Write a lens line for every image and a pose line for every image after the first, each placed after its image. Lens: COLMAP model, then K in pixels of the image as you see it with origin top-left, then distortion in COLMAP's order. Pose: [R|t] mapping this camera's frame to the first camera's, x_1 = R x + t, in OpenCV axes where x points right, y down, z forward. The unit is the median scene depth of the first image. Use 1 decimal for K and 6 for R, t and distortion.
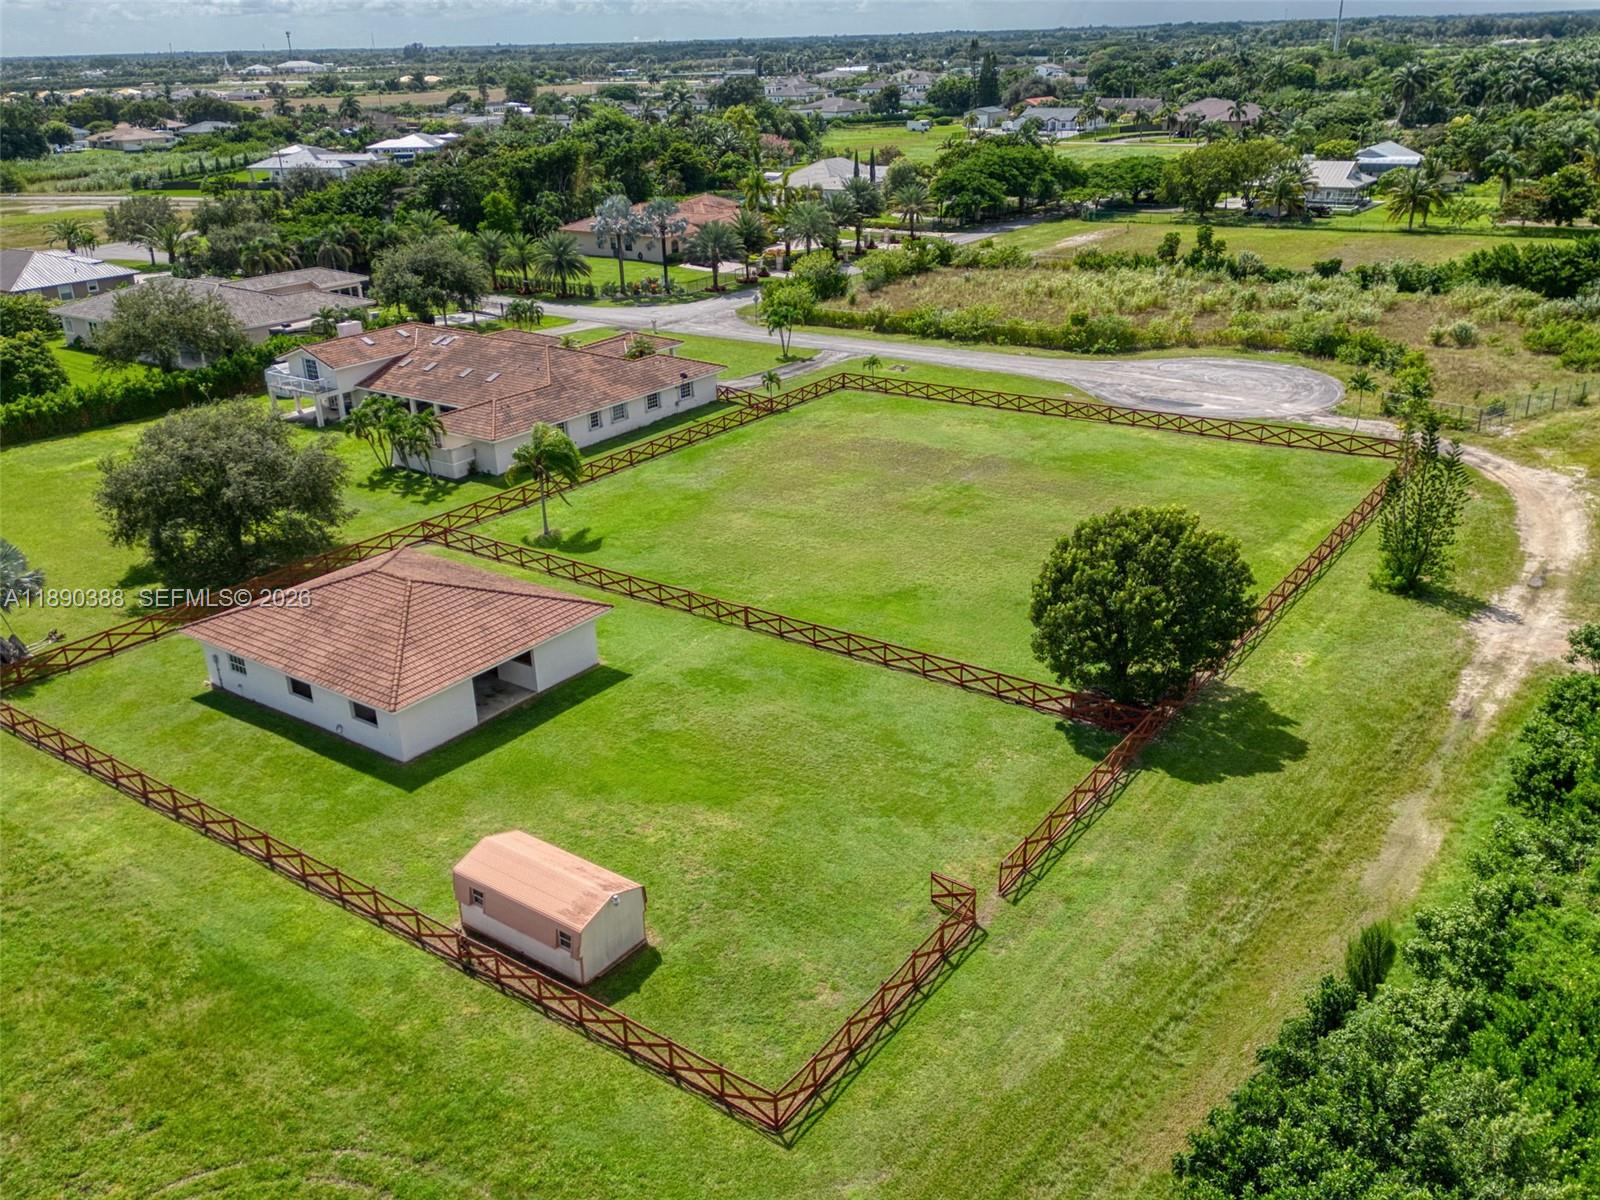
lens RADIAL K [[1344.9, 0, 789.4], [0, 1344.9, 604.6], [0, 0, 1]] dist [0.056305, -0.039562]
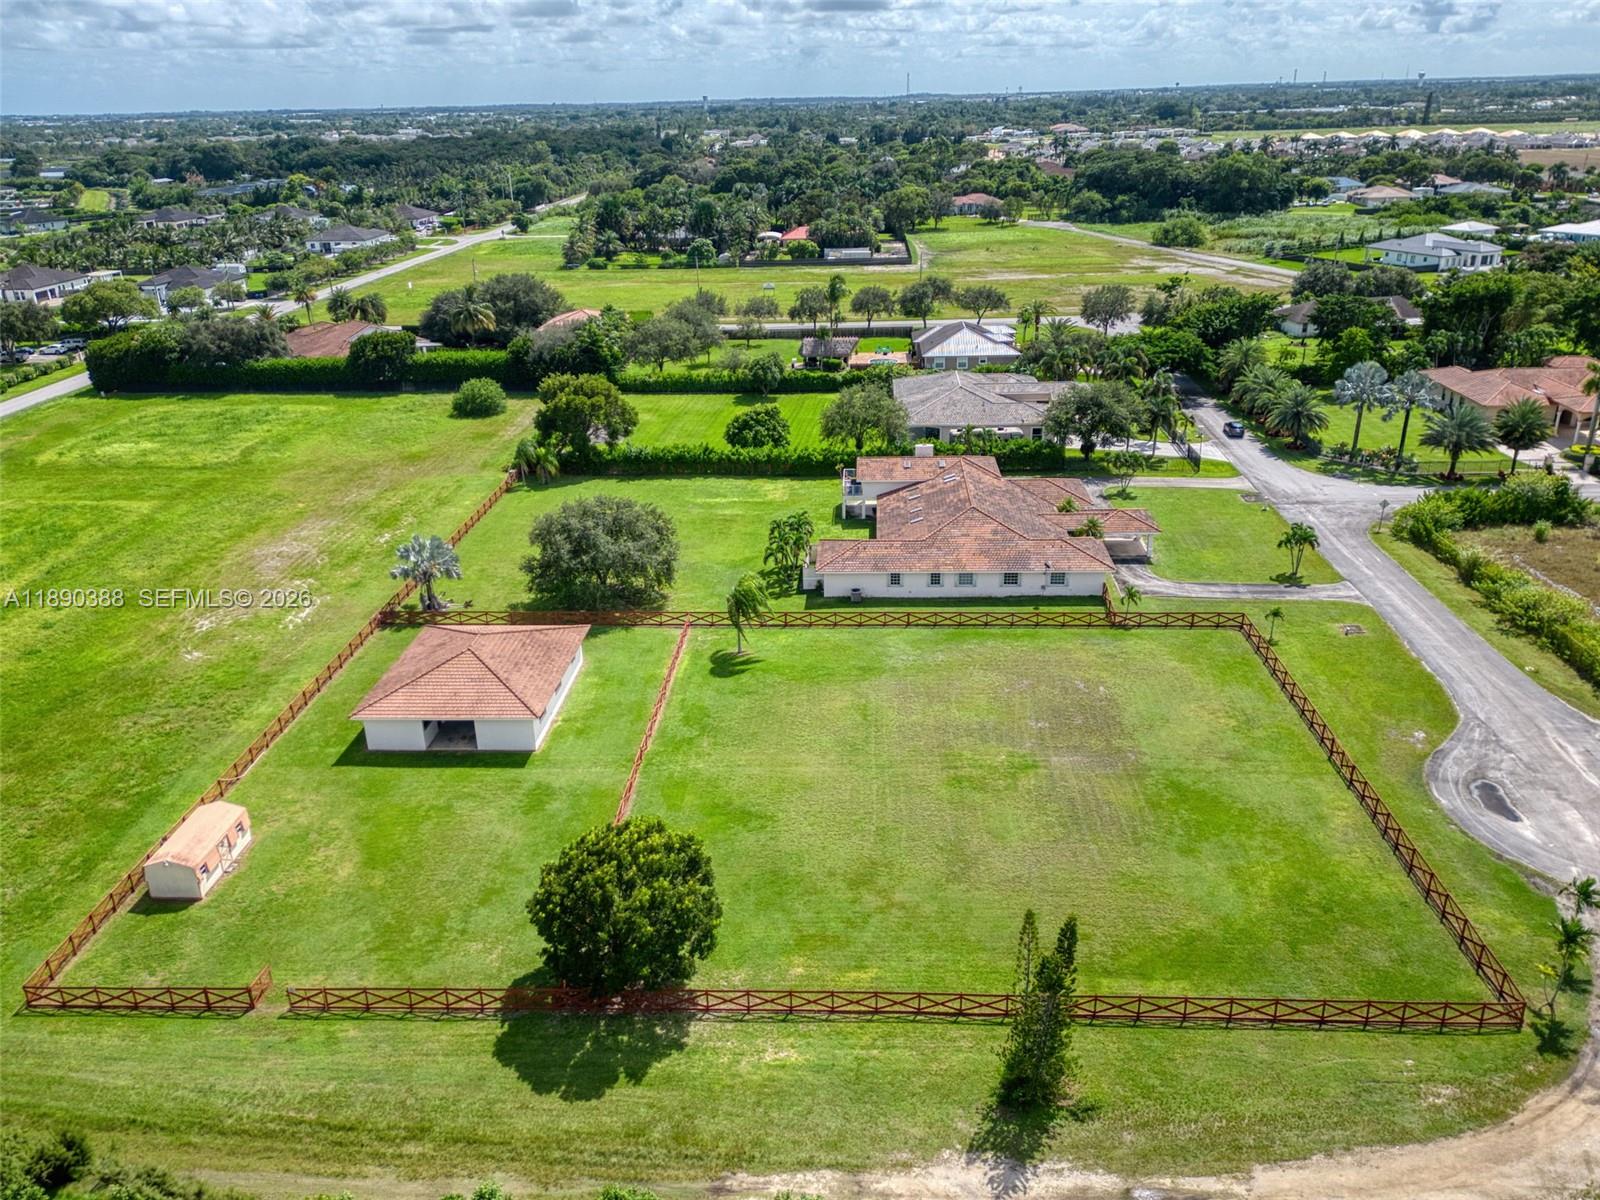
lens RADIAL K [[1198.0, 0, 799.9], [0, 1198.0, 604.0], [0, 0, 1]] dist [0.038267, -0.019807]
pose [[0.544892, 0.341087, -0.765998, 0.876331], [-0.317297, 0.929470, 0.188170, -0.403759], [0.776155, 0.140516, 0.614686, 0.395030]]
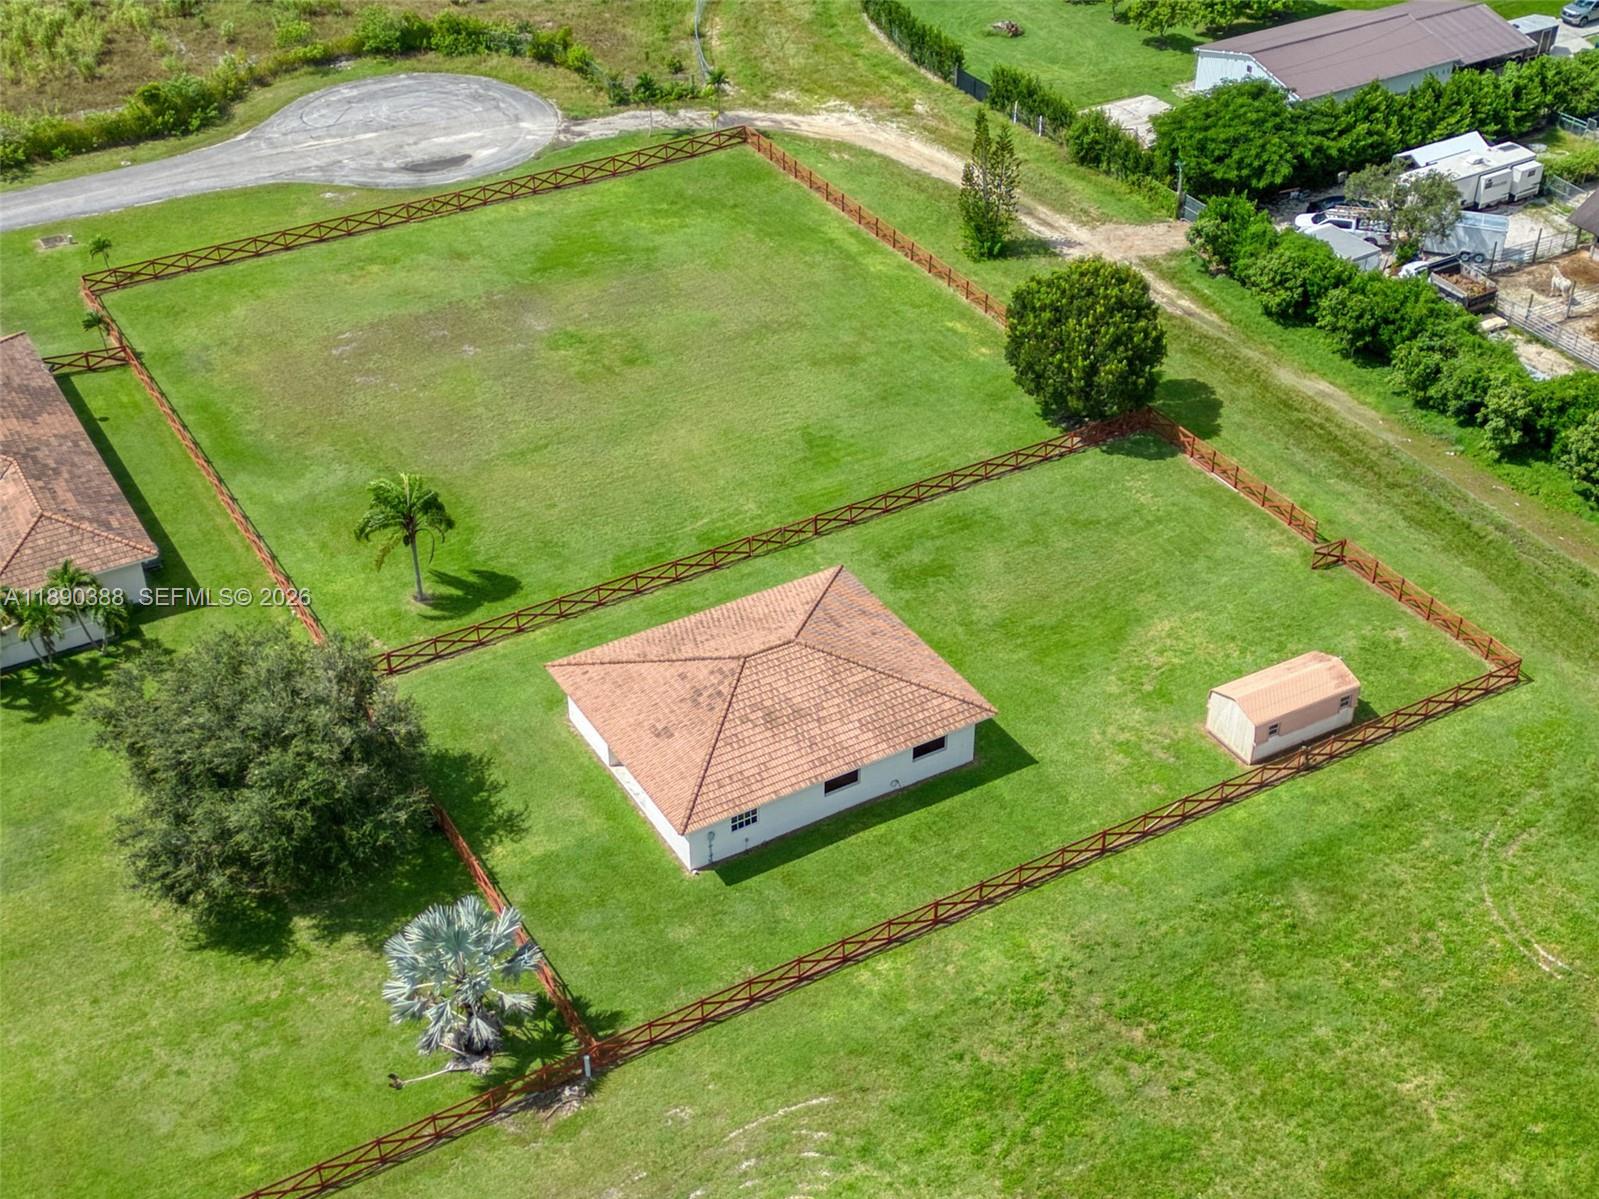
lens RADIAL K [[2013.7, 0, 802.8], [0, 2013.7, 602.4], [0, 0, 1]] dist [0.071389, 0.000000]
pose [[0.401818, -0.509760, 0.760714, -1.199386], [0.347042, 0.853531, 0.388646, -0.525083], [-0.847410, 0.107835, 0.519873, 0.236101]]
